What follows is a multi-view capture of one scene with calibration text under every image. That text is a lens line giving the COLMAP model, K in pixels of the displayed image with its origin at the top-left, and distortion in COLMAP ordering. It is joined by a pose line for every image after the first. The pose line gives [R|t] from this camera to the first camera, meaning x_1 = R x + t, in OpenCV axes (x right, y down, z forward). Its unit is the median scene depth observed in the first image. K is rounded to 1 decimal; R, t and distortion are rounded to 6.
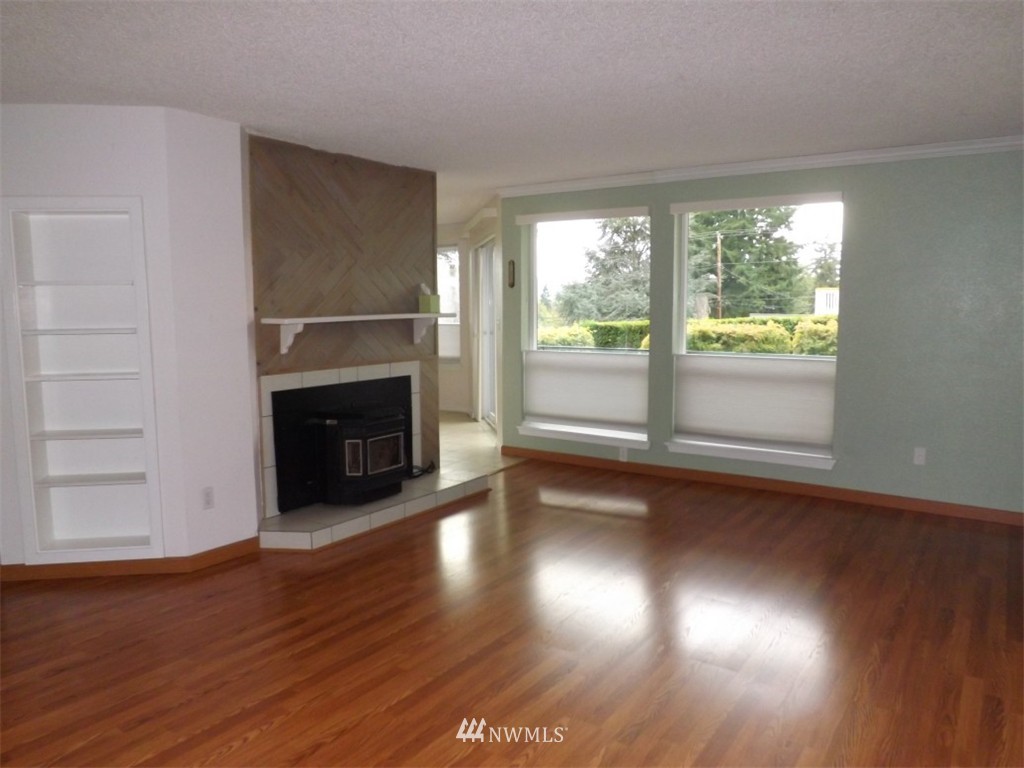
lens RADIAL K [[738.3, 0, 512.0], [0, 738.3, 384.0], [0, 0, 1]] dist [-0.071077, 0.028495]
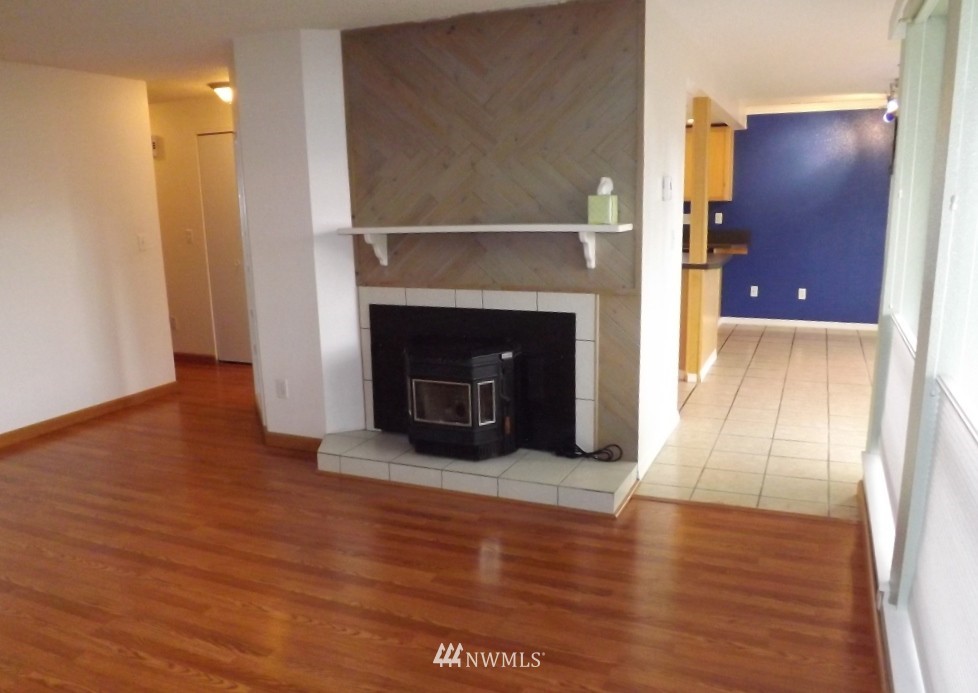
lens RADIAL K [[750.2, 0, 489.0], [0, 750.2, 346.5], [0, 0, 1]] dist [-0.007038, -0.005403]
pose [[0.177160, 0.166628, -0.969974, 0.631708], [-0.095870, 0.983798, 0.151492, -0.094610], [0.979501, 0.066153, 0.190265, 0.936600]]
